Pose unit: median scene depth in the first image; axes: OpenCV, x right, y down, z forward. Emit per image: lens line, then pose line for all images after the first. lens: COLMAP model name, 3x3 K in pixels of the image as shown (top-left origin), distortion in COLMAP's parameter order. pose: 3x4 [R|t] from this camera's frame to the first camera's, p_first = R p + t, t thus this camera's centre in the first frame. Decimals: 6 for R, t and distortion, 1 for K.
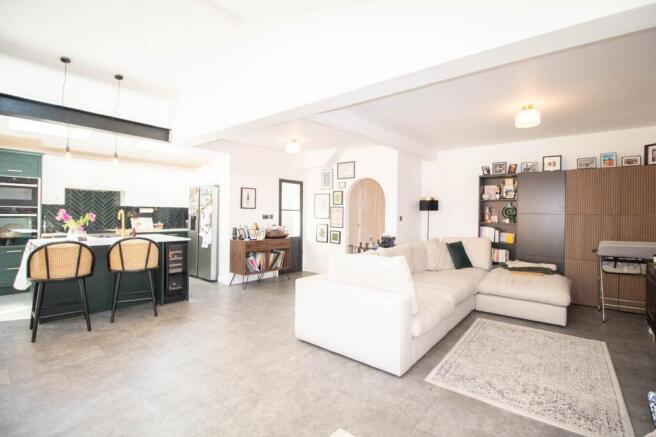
lens RADIAL K [[309.1, 0, 331.0], [0, 309.1, 215.1], [0, 0, 1]] dist [-0.005862, -0.003550]
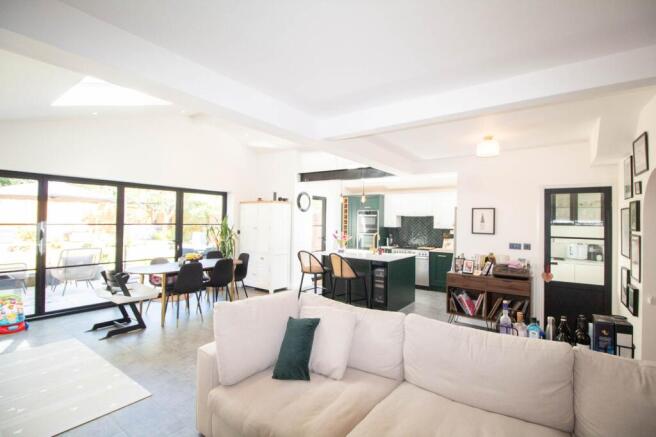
lens RADIAL K [[309.1, 0, 333.0], [0, 309.1, 218.2], [0, 0, 1]] dist [-0.005862, -0.003550]
pose [[0.070394, -0.018318, -0.997351, 0.506639], [-0.017781, 0.999649, -0.019615, -0.039677], [0.997361, 0.019115, 0.070044, 0.564994]]
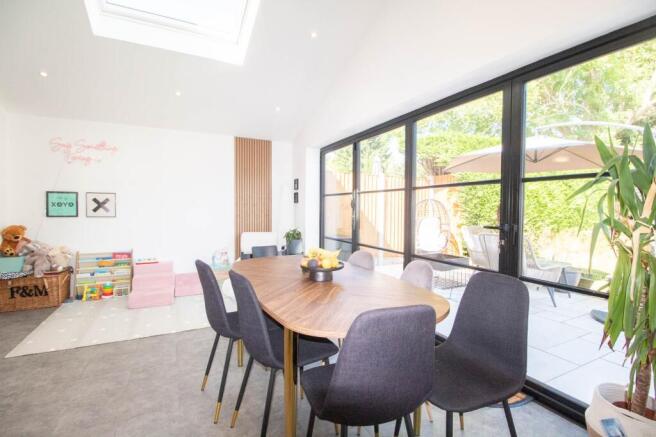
lens RADIAL K [[309.1, 0, 331.1], [0, 309.1, 217.9], [0, 0, 1]] dist [-0.005862, -0.003550]
pose [[-0.913969, -0.032780, 0.404457, -0.568753], [-0.018632, 0.999071, 0.038866, 0.003976], [-0.405355, 0.027986, -0.913731, 0.535994]]
